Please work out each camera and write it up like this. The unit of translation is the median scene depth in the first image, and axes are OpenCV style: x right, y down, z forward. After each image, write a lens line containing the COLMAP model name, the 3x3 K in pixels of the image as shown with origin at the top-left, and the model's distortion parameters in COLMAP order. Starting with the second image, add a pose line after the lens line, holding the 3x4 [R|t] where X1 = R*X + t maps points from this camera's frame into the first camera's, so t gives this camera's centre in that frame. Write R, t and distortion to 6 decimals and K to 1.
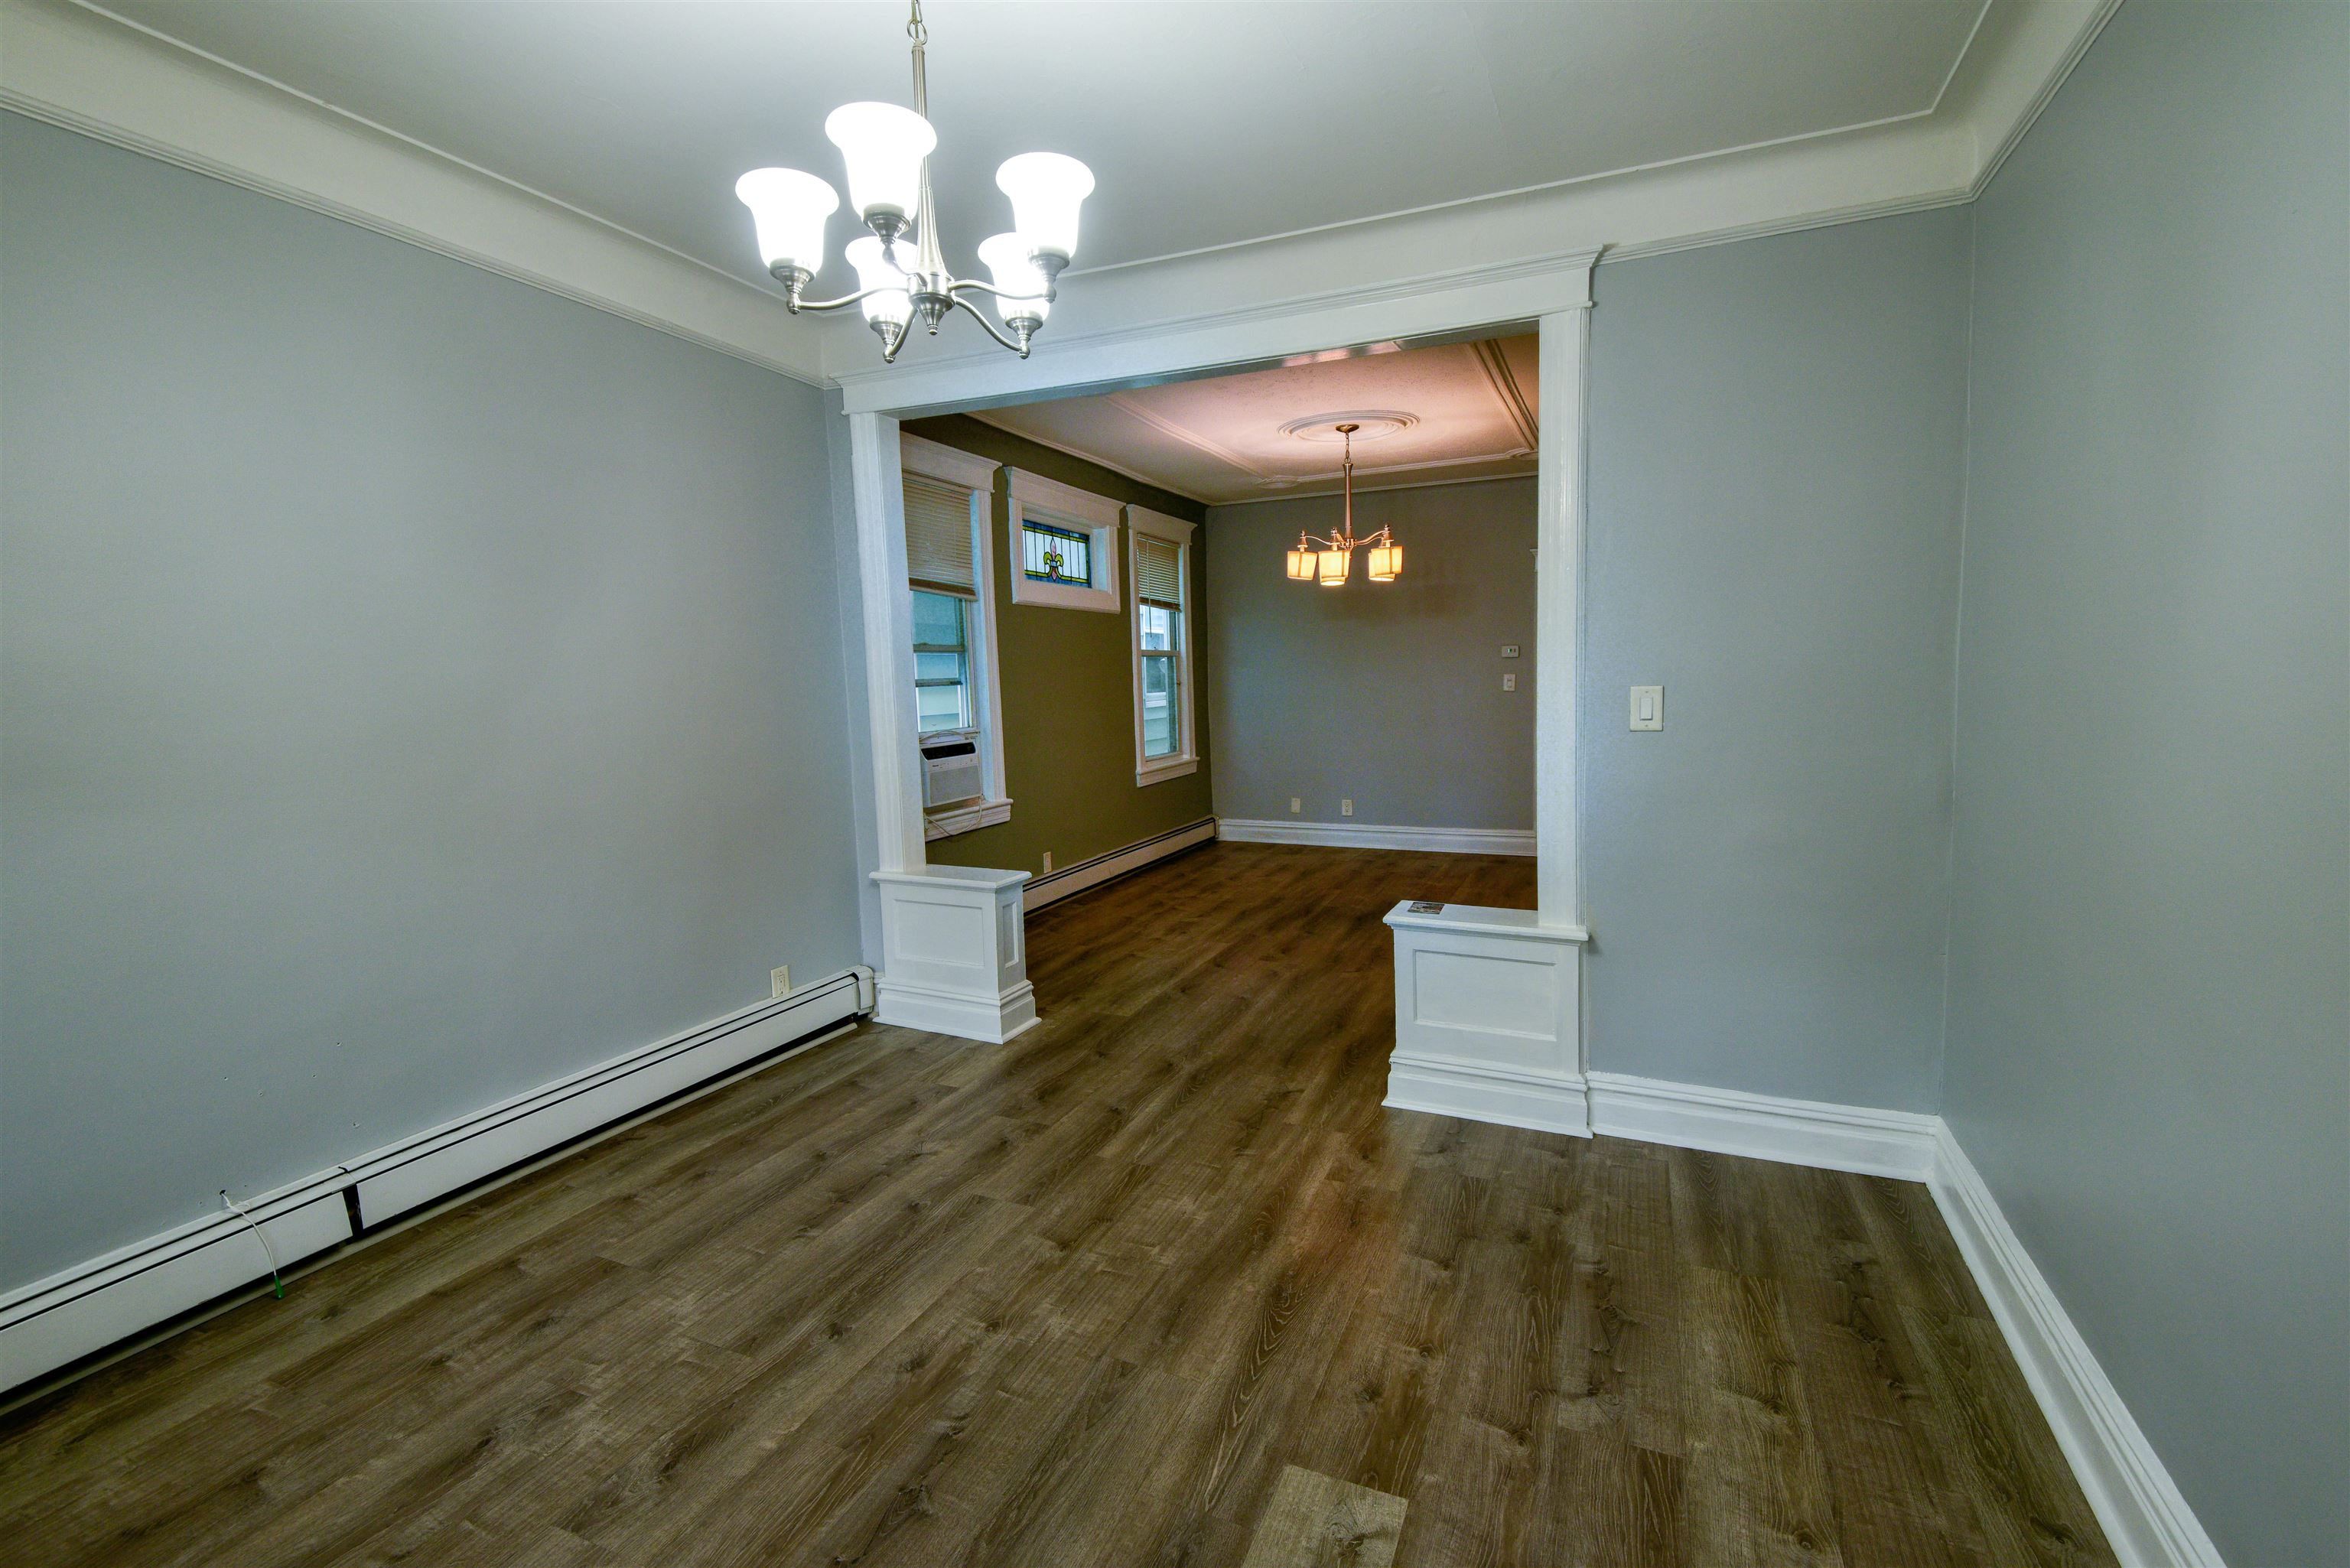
lens RADIAL K [[1047.4, 0, 1185.2], [0, 1047.4, 772.6], [0, 0, 1]] dist [0.050084, -0.034748]
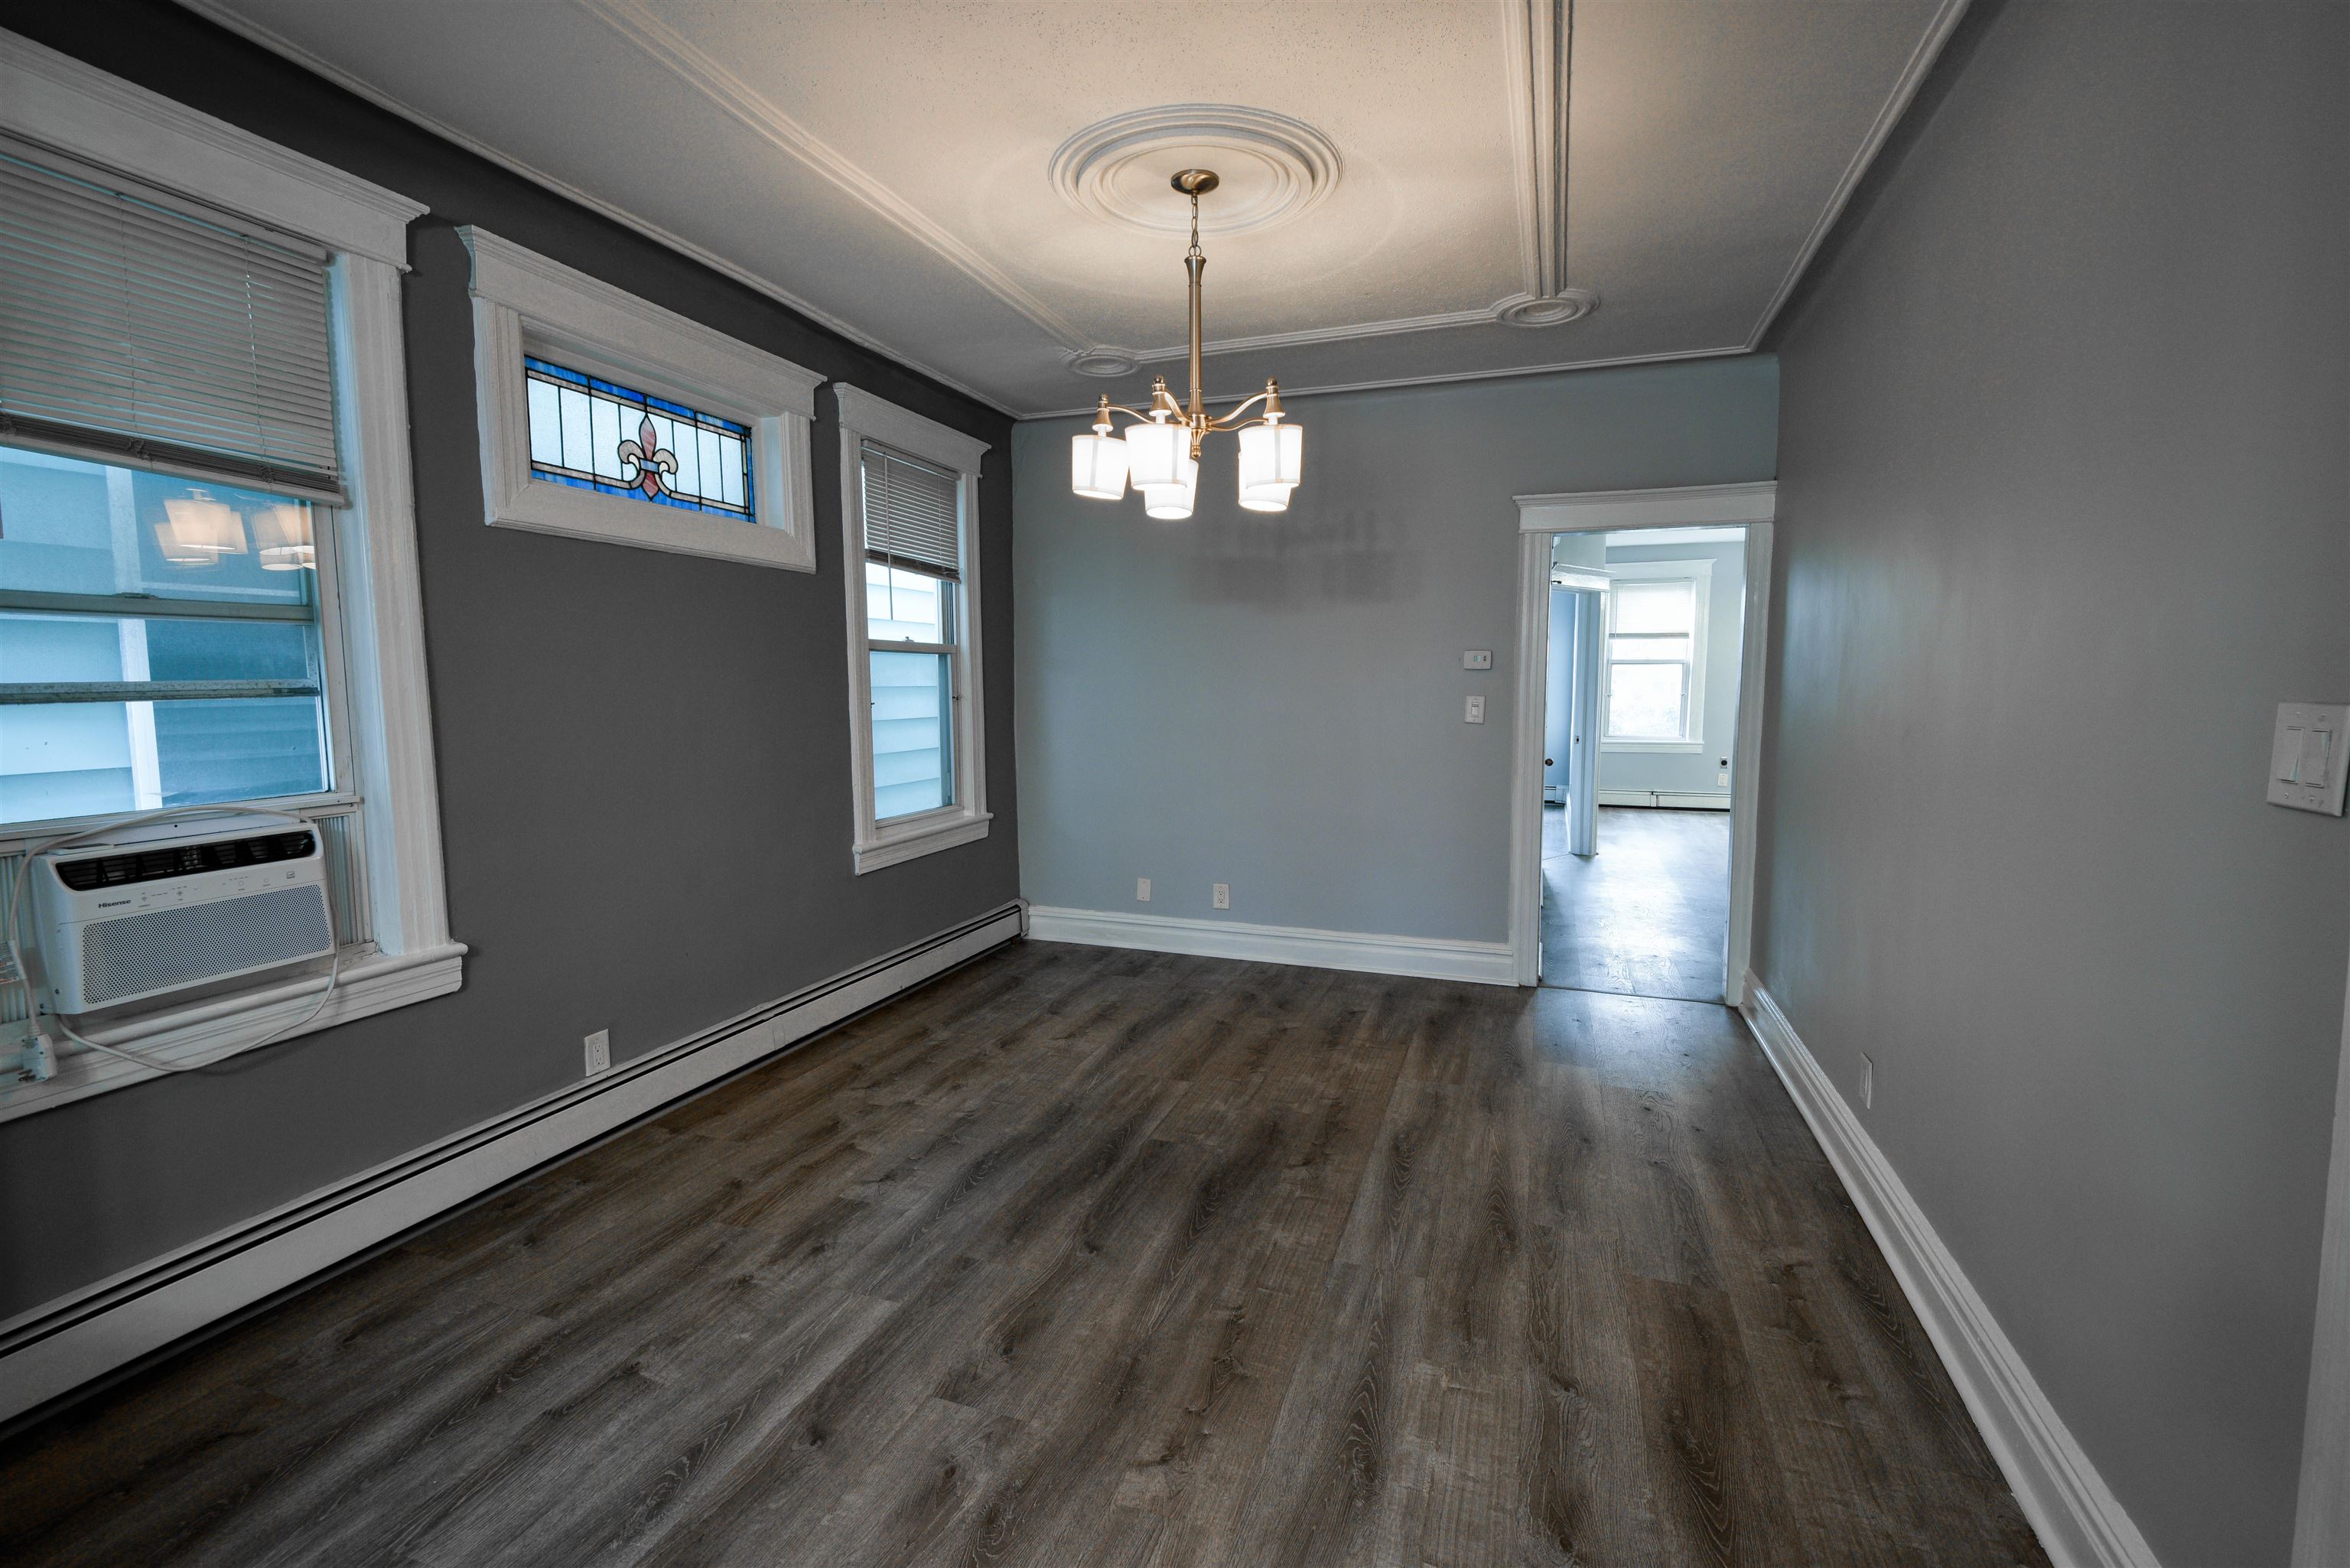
lens RADIAL K [[1057.9, 0, 1185.5], [0, 1057.9, 780.8], [0, 0, 1]] dist [0.006330, -0.000036]
pose [[0.996594, 0.017102, 0.080671, 0.114524], [-0.017036, 0.999854, -0.001508, -0.052461], [-0.080685, 0.000129, 0.996740, 0.515428]]
